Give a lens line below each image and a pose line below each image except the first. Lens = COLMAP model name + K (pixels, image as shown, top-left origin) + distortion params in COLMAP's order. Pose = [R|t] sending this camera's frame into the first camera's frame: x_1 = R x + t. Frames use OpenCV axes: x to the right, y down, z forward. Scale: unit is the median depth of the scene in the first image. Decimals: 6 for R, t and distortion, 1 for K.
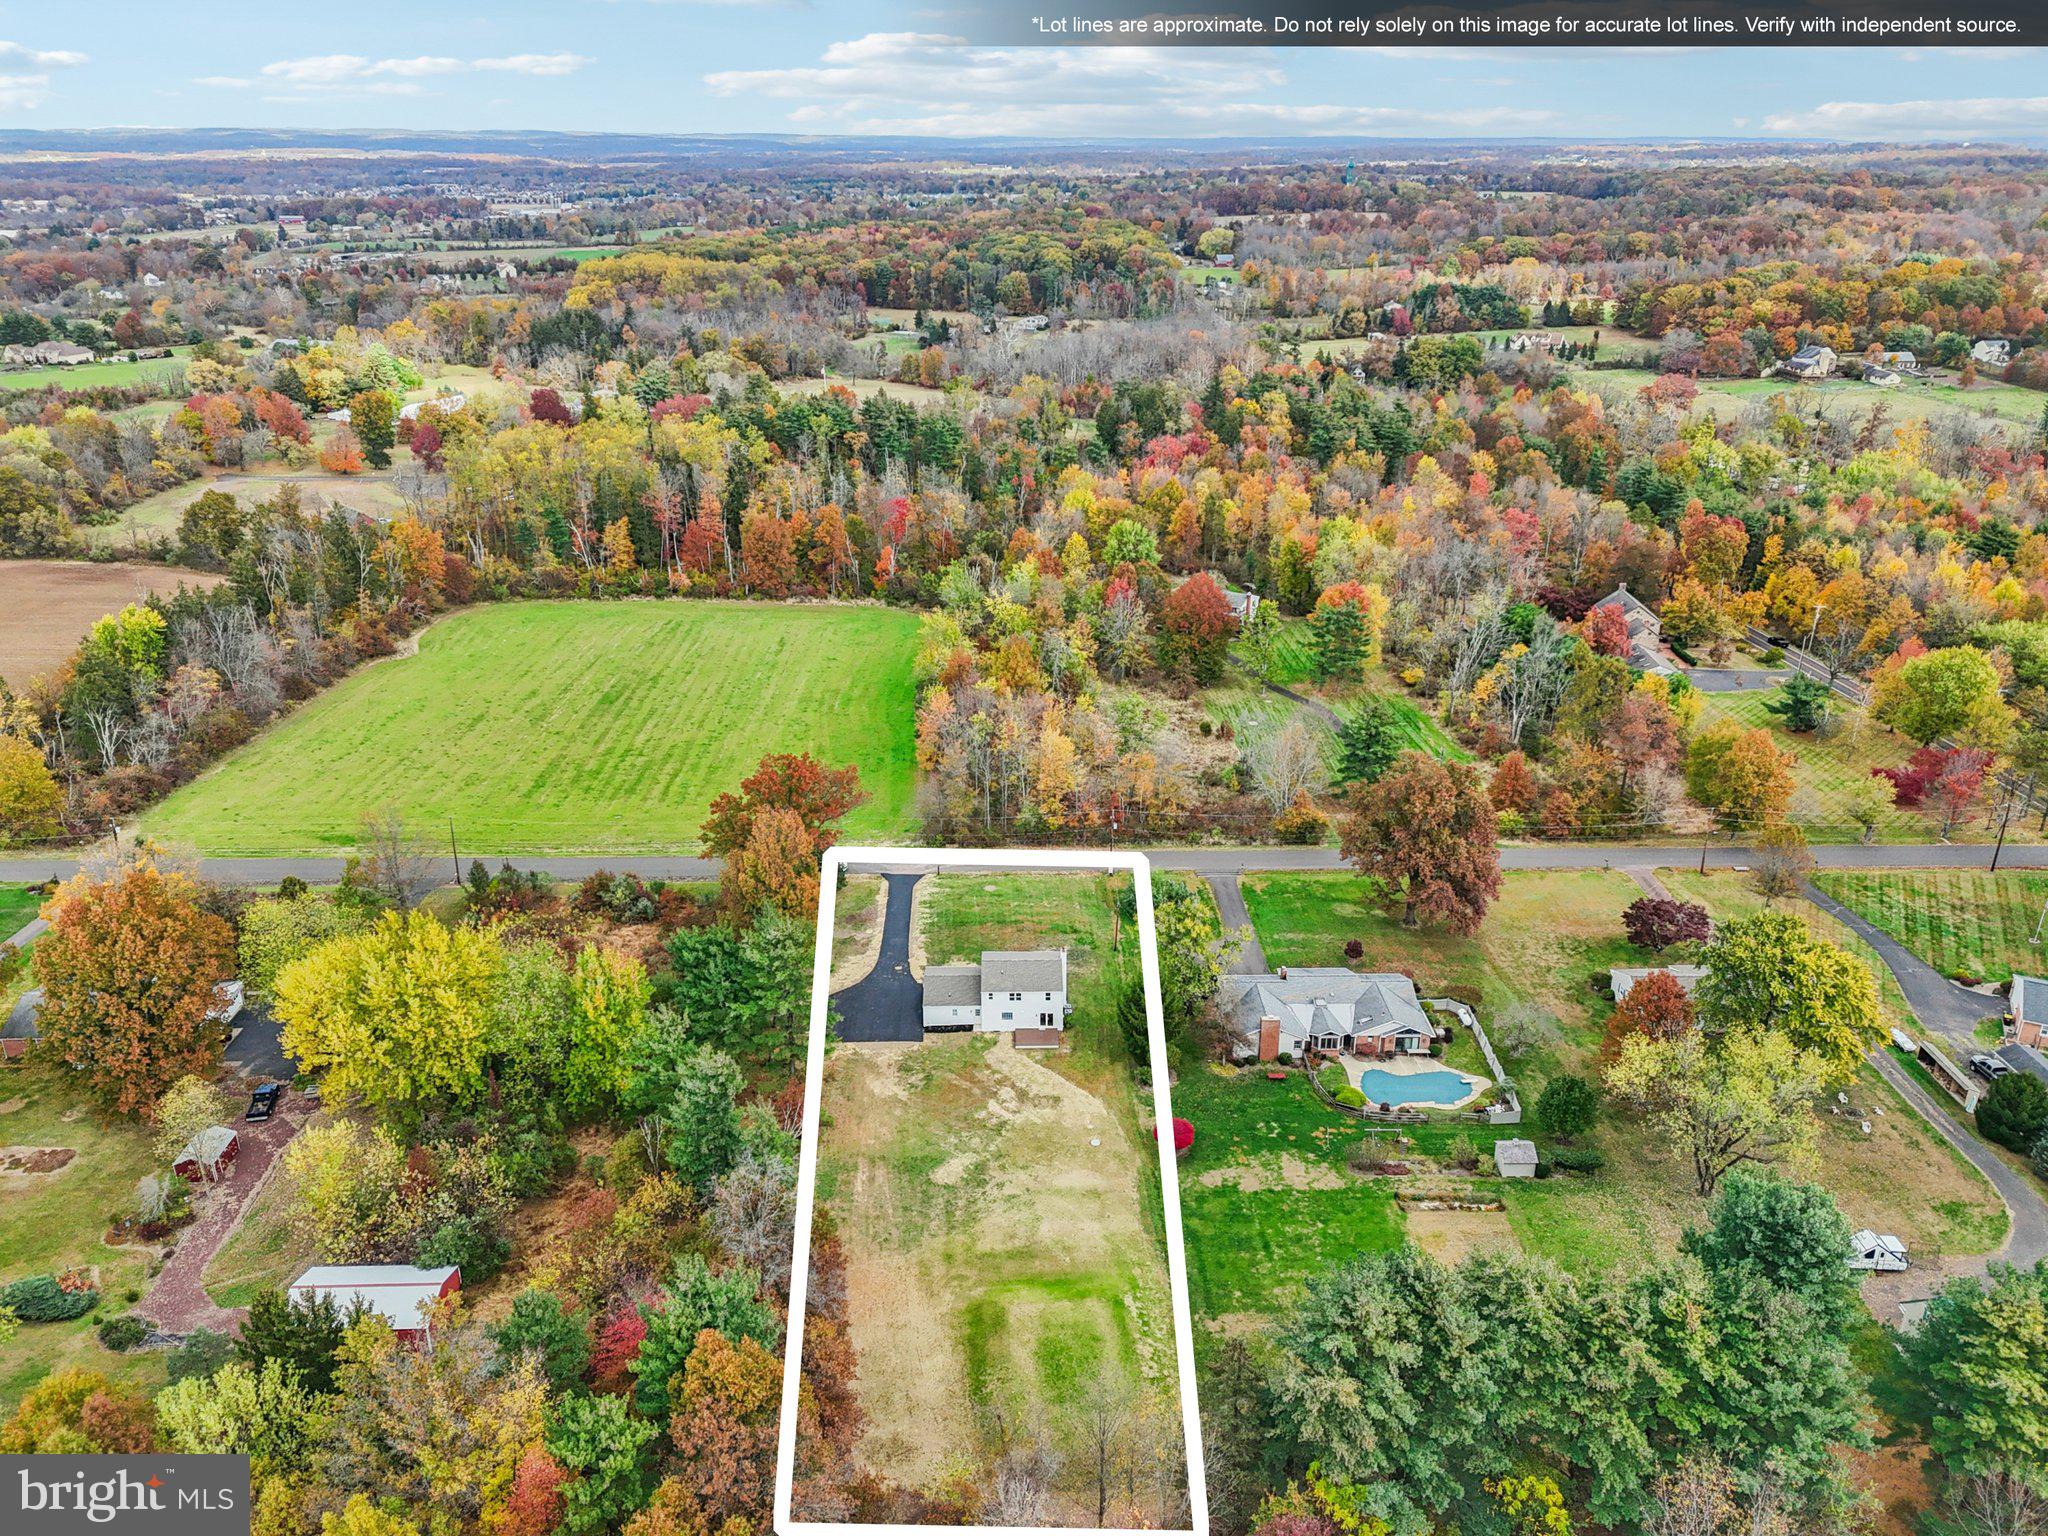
lens RADIAL K [[1514.8, 0, 1025.5], [0, 1514.8, 785.5], [0, 0, 1]] dist [0.071834, -0.067126]
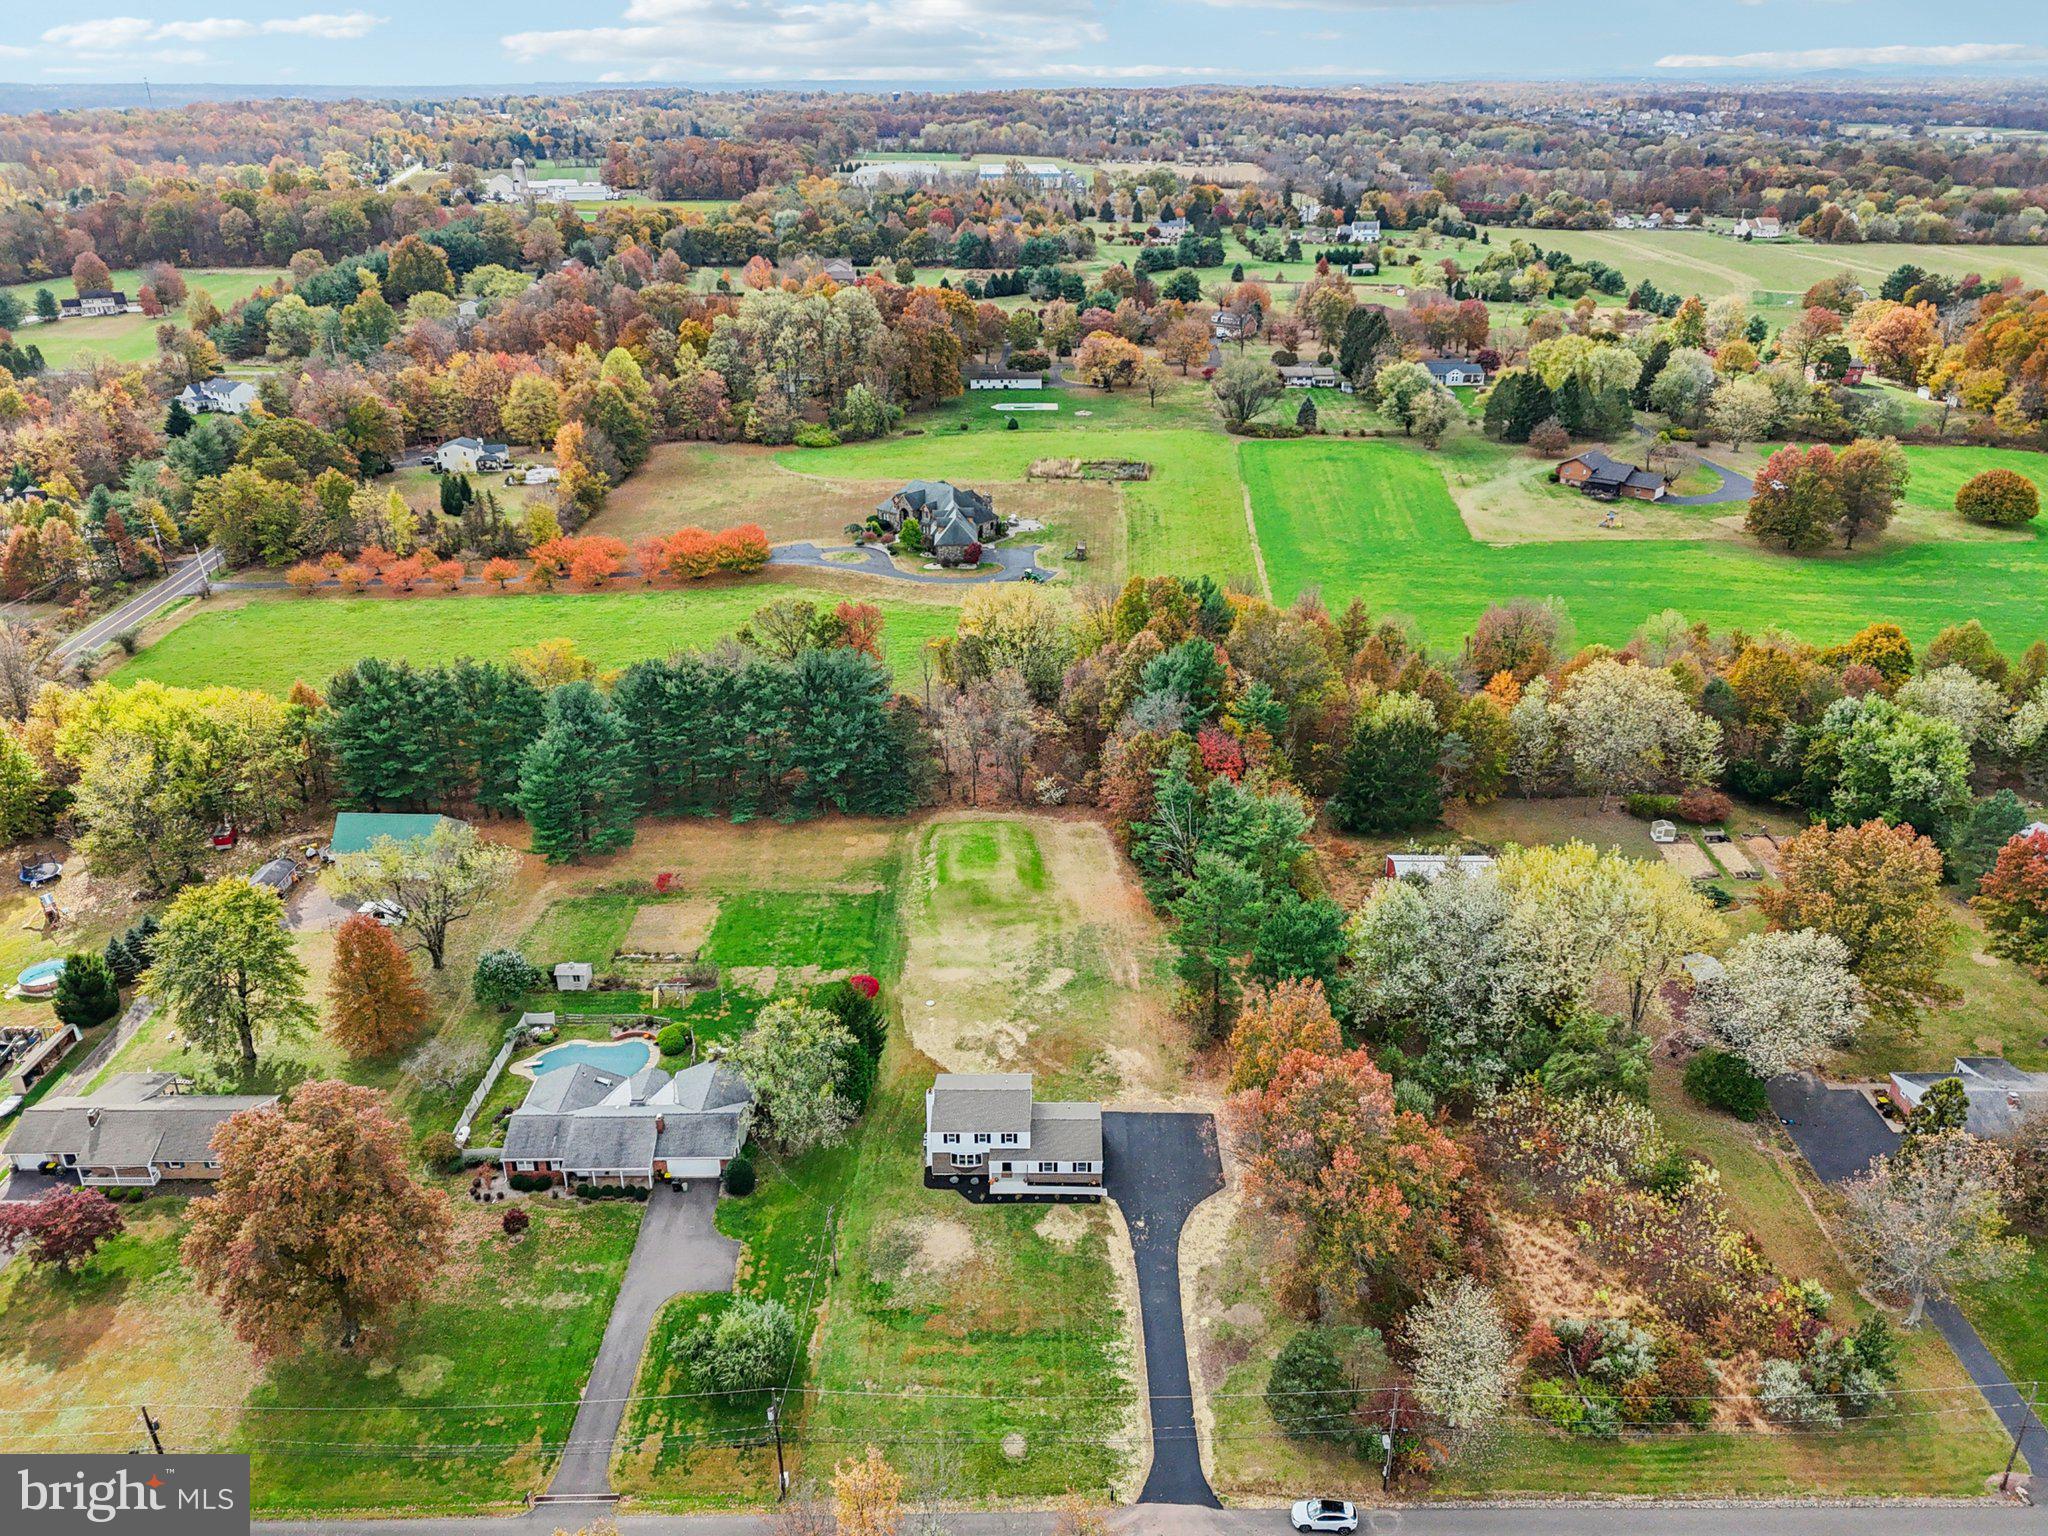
lens RADIAL K [[1514.8, 0, 1036.9], [0, 1514.8, 765.7], [0, 0, 1]] dist [0.071834, -0.067126]
pose [[-0.999525, 0.002271, 0.030741, -0.038514], [0.024171, 0.676624, 0.735932, -0.401601], [-0.019129, 0.736325, -0.676358, 0.936472]]
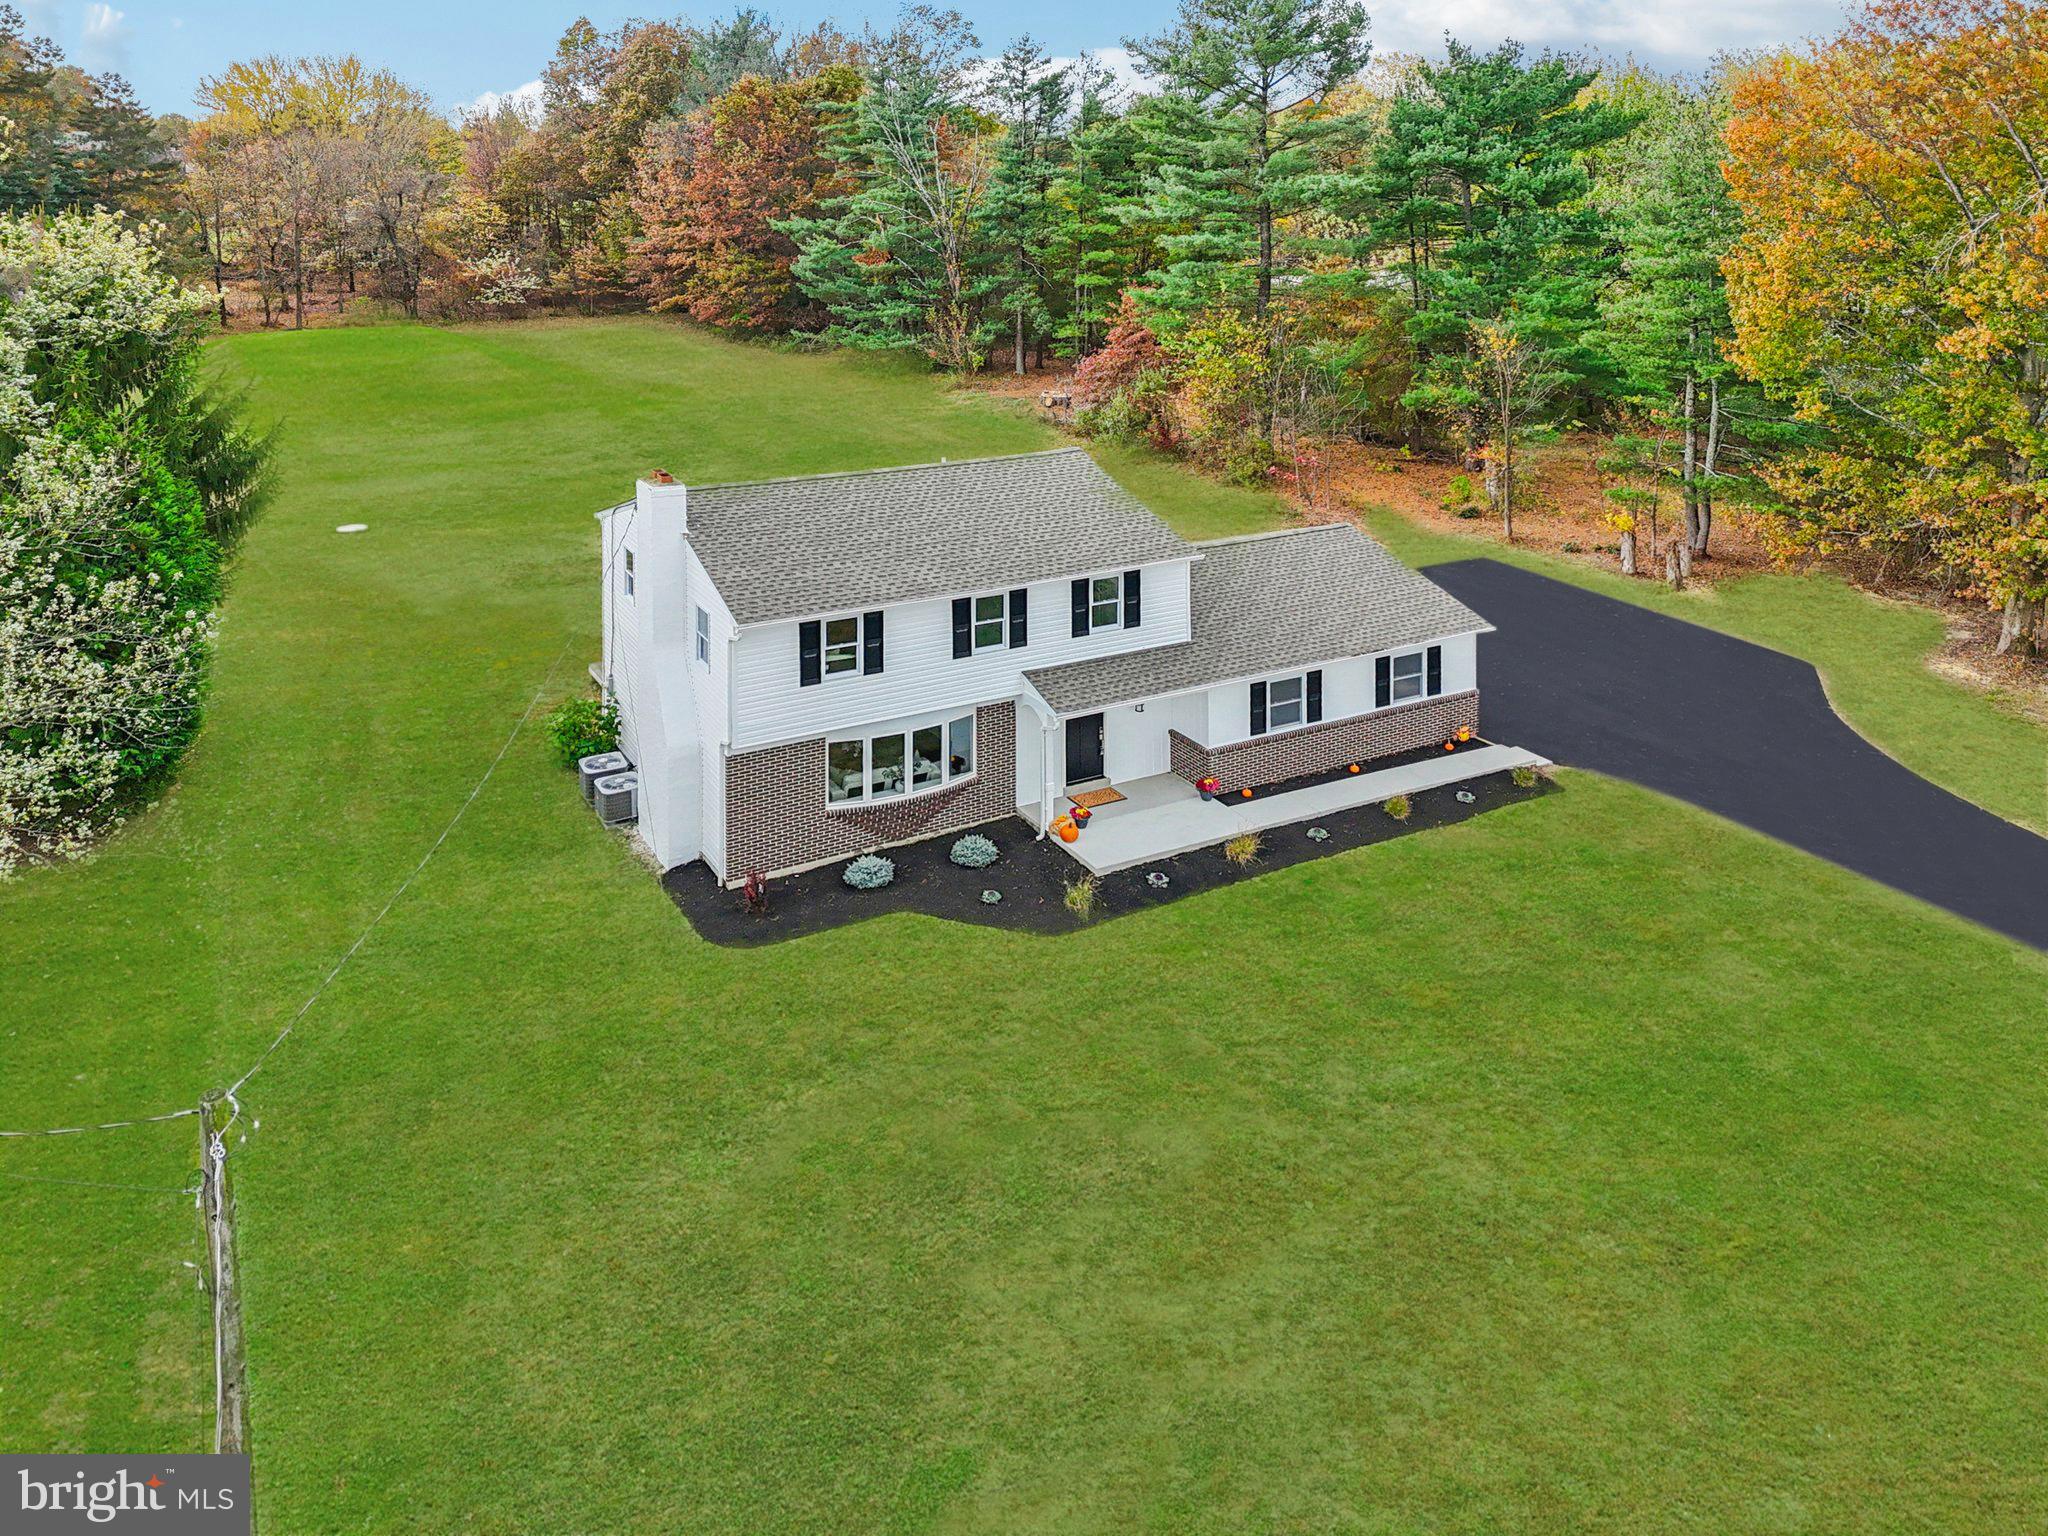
lens RADIAL K [[1514.8, 0, 1015.7], [0, 1514.8, 763.8], [0, 0, 1]] dist [0.071834, -0.067126]
pose [[-0.884947, 0.211398, -0.414944, 0.039014], [-0.157382, 0.702842, 0.693717, 0.014335], [0.438291, 0.679208, -0.588708, 0.739467]]
